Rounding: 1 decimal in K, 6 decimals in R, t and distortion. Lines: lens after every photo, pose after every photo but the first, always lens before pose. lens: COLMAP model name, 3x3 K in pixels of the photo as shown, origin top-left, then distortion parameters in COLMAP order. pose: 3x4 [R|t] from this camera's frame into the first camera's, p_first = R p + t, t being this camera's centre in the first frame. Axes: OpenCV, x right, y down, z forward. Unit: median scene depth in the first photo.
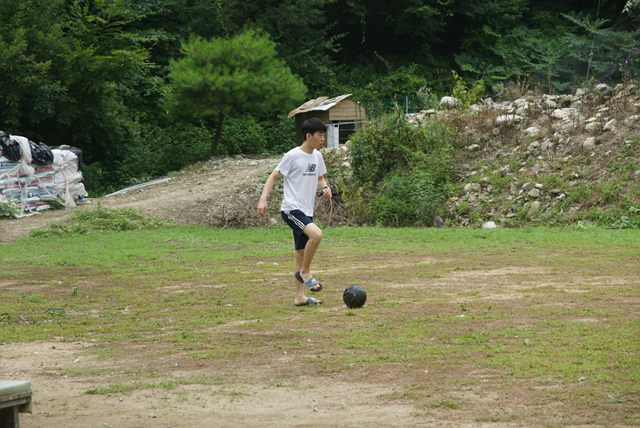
lens RADIAL K [[3320.2, 0, 305.2], [0, 3320.2, 202.9], [0, 0, 1]] dist [1.379616, 0.000000]
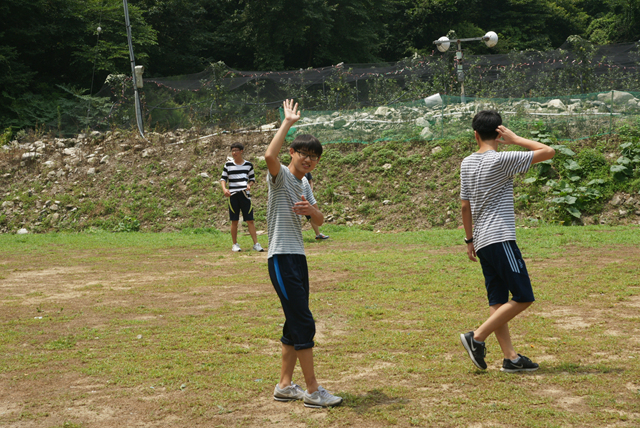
lens RADIAL K [[1455.3, 0, 291.4], [0, 1455.3, 207.9], [0, 0, 1]] dist [0.213330, 0.000000]
pose [[0.955208, -0.021433, 0.295157, -0.017823], [0.018397, 0.999745, 0.013058, -0.008950], [-0.295362, -0.007043, 0.955360, 0.377005]]
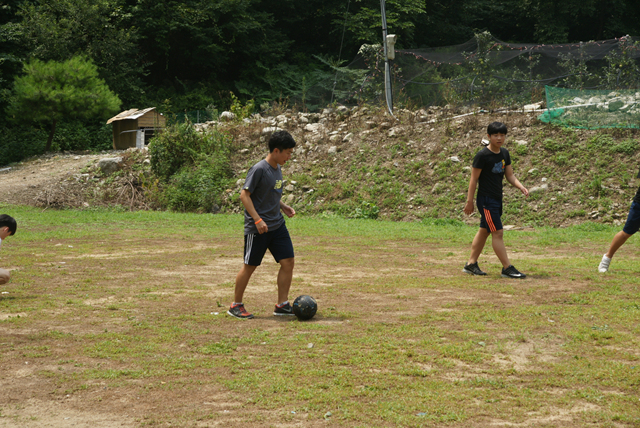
lens RADIAL K [[1455.3, 0, 313.9], [0, 1455.3, 227.5], [0, 0, 1]] dist [0.213330, 0.000000]
pose [[0.996468, 0.022296, 0.080957, 0.032140], [-0.025670, 0.998834, 0.040886, -0.010823], [-0.079951, -0.042820, 0.995879, 0.432077]]
